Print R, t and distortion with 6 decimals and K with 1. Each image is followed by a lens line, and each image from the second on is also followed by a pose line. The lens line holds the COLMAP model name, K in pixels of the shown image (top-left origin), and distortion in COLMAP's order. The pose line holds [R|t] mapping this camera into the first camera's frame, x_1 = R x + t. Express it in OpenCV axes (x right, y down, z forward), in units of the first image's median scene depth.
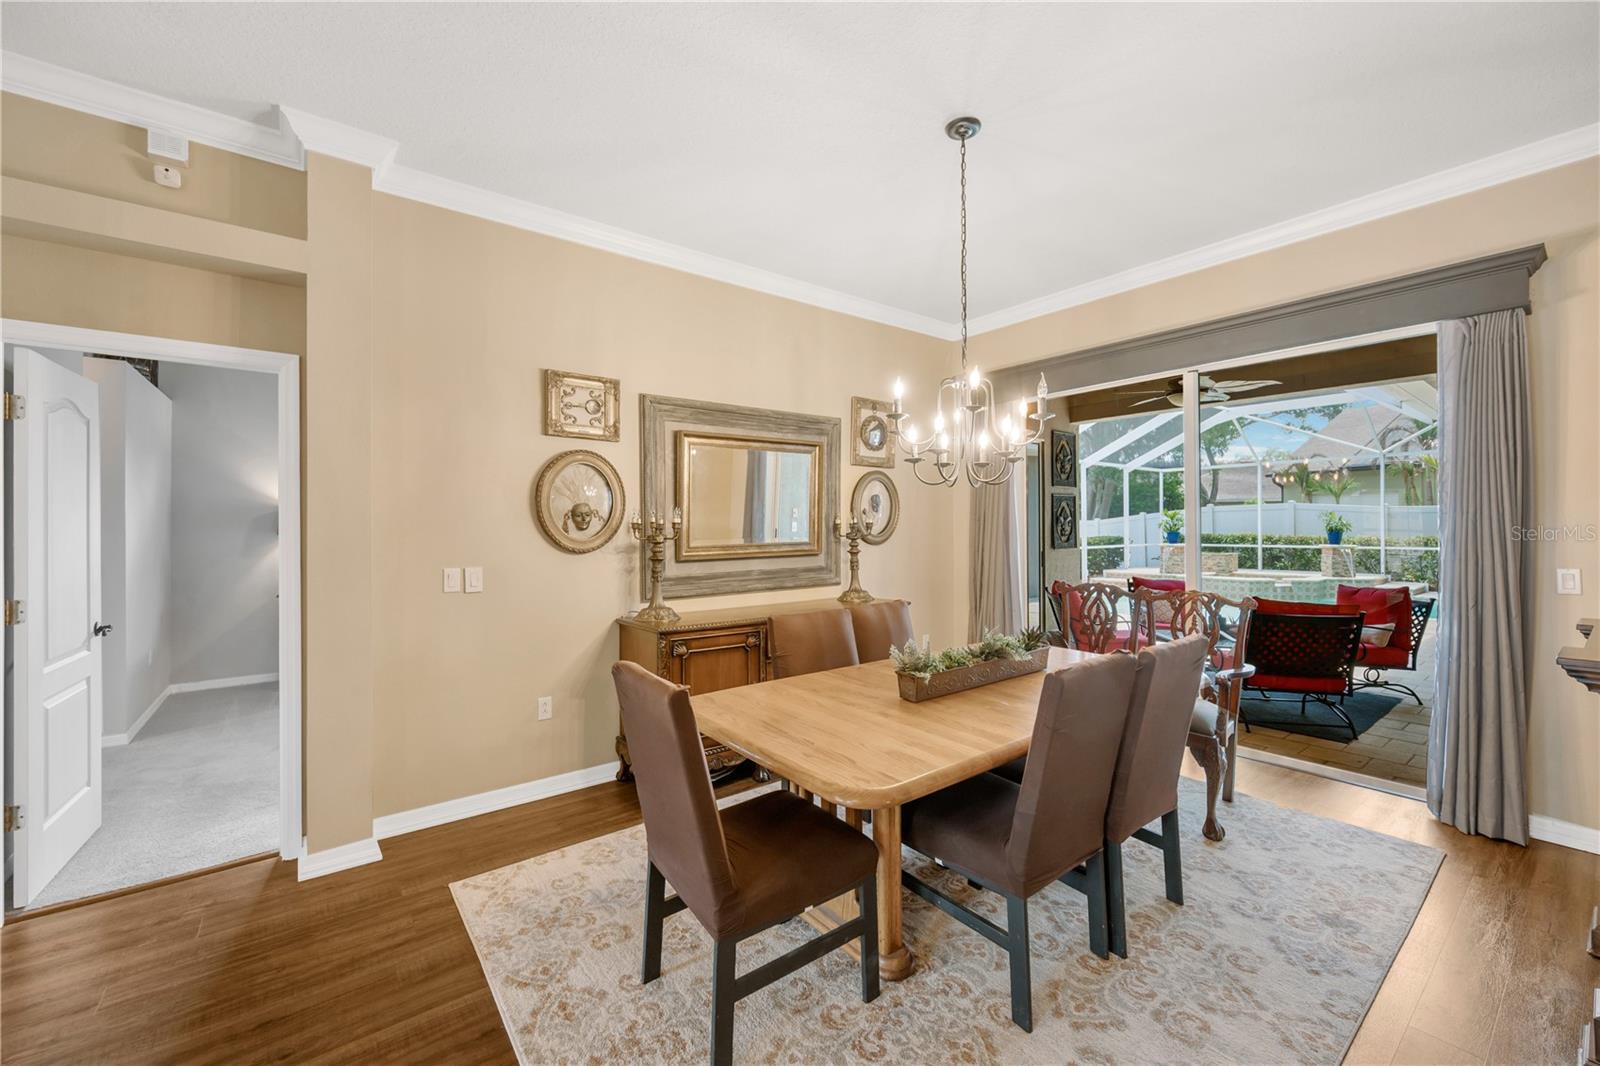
lens RADIAL K [[633.6, 0, 800.0], [0, 633.6, 533.0], [0, 0, 1]] dist [-0.002438, 0.000616]
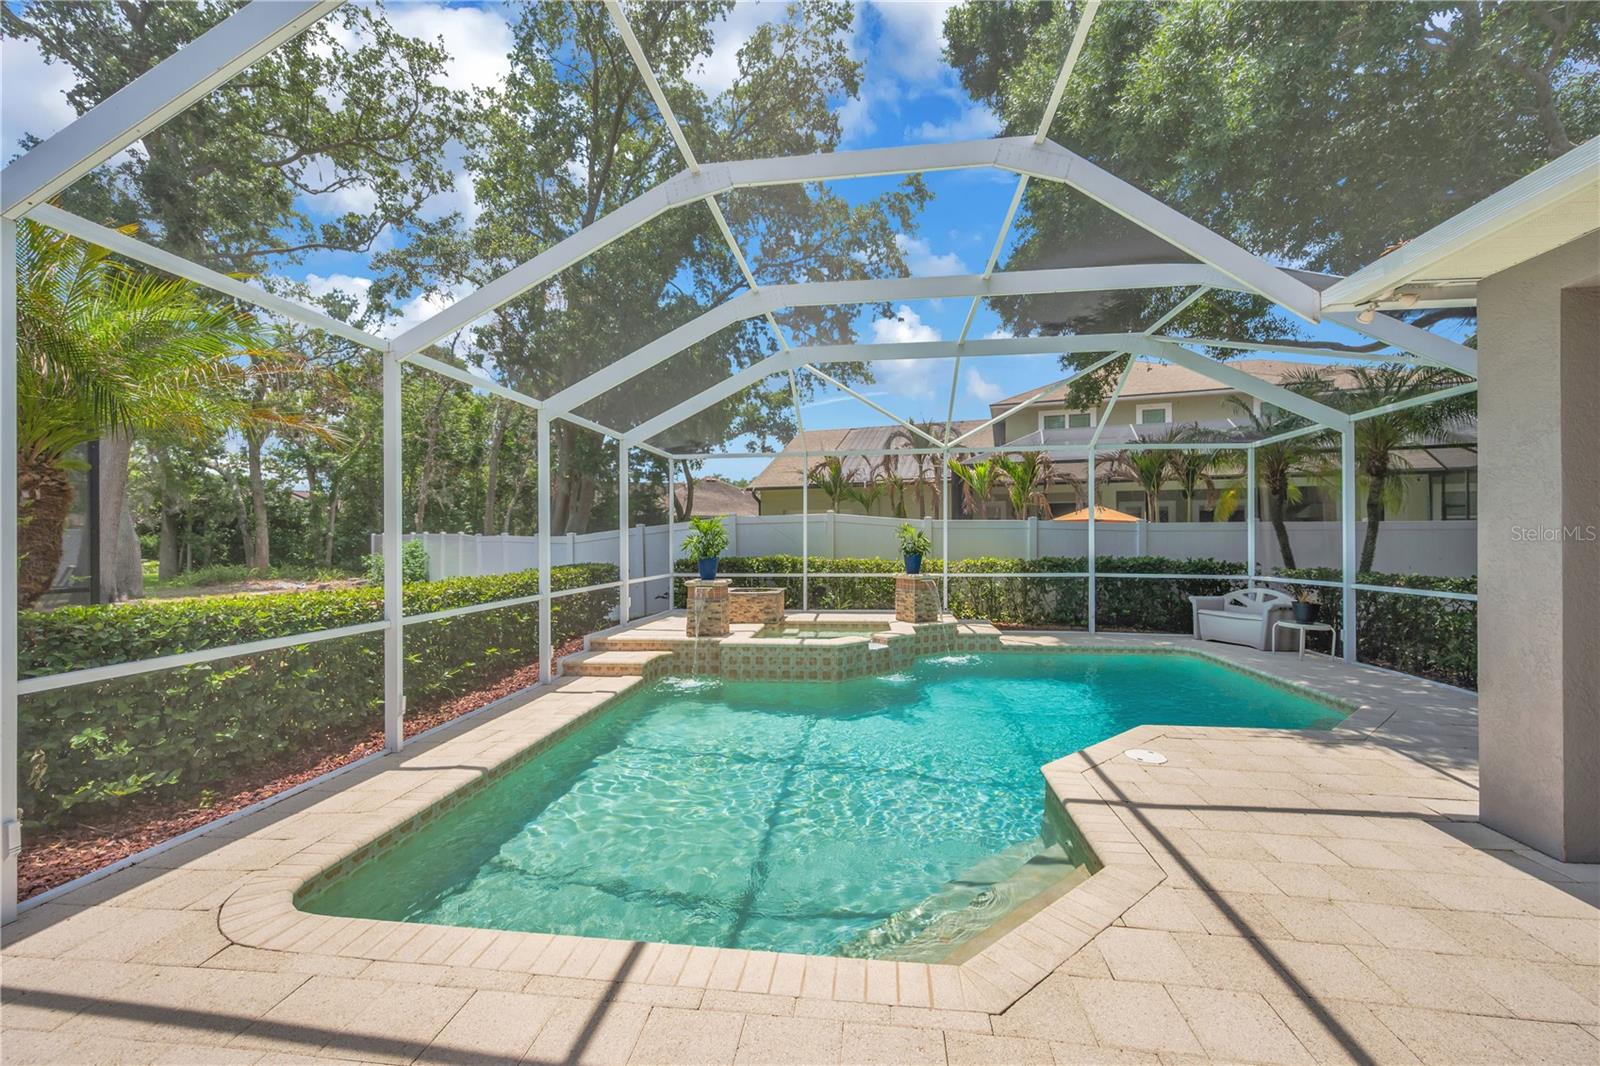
lens RADIAL K [[619.7, 0, 789.2], [0, 619.7, 540.2], [0, 0, 1]] dist [-0.001484, 0.000001]
pose [[0.701993, 0.005782, 0.712161, 0.247002], [0.007013, 0.999862, -0.015031, -0.007652], [-0.712150, 0.015546, 0.701856, 0.564340]]
